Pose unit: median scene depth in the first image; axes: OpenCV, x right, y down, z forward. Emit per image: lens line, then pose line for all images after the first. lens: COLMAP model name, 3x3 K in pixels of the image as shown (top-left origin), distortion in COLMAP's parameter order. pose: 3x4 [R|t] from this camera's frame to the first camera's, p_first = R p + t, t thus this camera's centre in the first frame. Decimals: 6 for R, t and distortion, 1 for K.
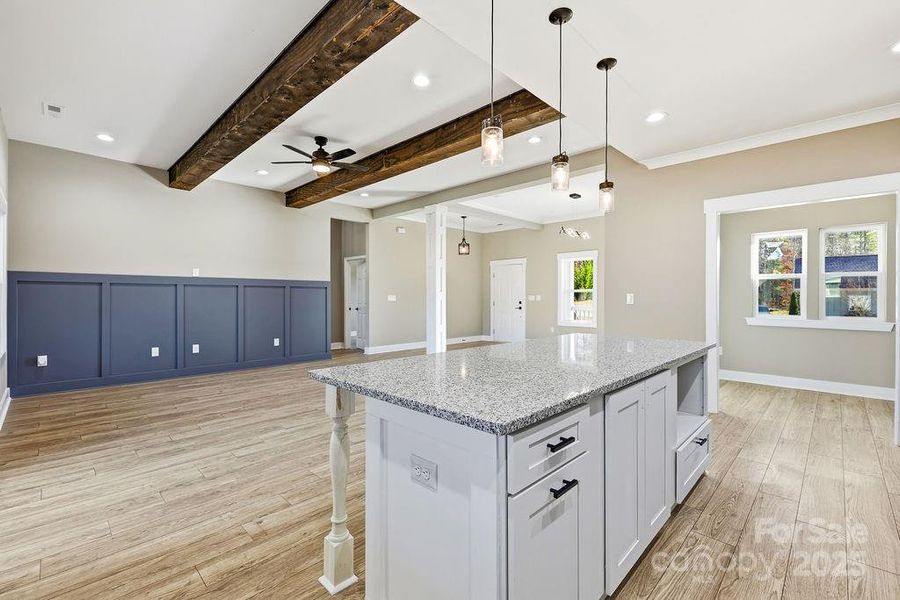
lens RADIAL K [[392.5, 0, 449.1], [0, 392.5, 296.4], [0, 0, 1]] dist [0.003321, -0.000721]
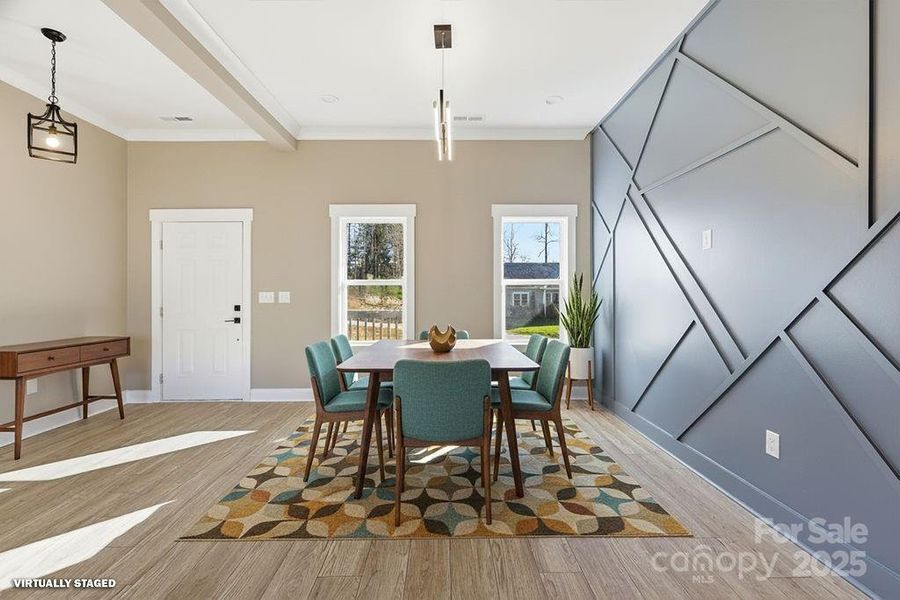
lens RADIAL K [[392.5, 0, 454.0], [0, 392.5, 297.3], [0, 0, 1]] dist [0.003321, -0.000721]
pose [[0.698267, 0.003970, 0.715827, 0.036849], [0.006426, 0.999910, -0.011814, 0.011818], [-0.715809, 0.012850, 0.698178, 0.559288]]
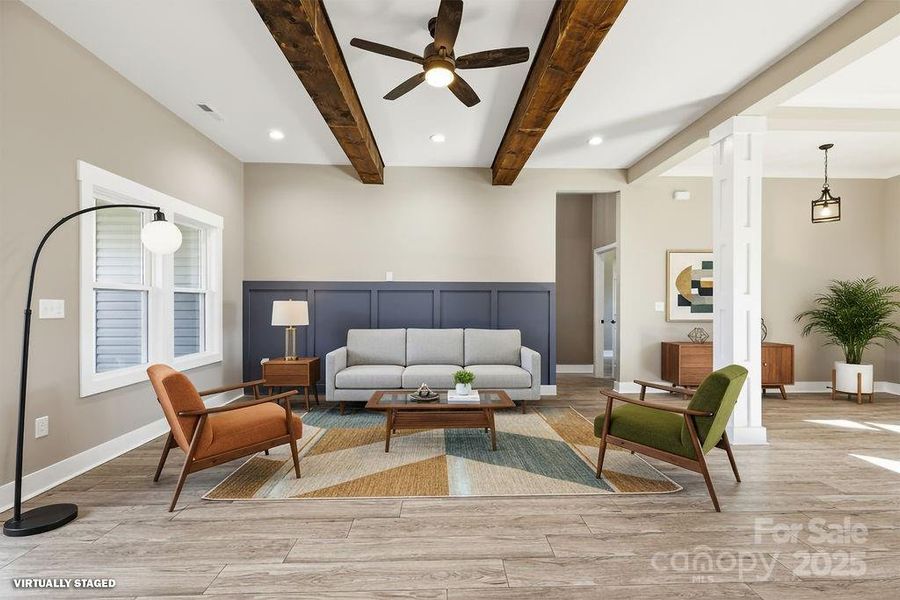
lens RADIAL K [[392.5, 0, 451.3], [0, 392.5, 302.9], [0, 0, 1]] dist [0.003321, -0.000721]
pose [[0.721926, 0.003384, -0.691962, 0.040718], [-0.002788, 0.999994, 0.001982, -0.002368], [0.691965, 0.000498, 0.721931, 0.311042]]
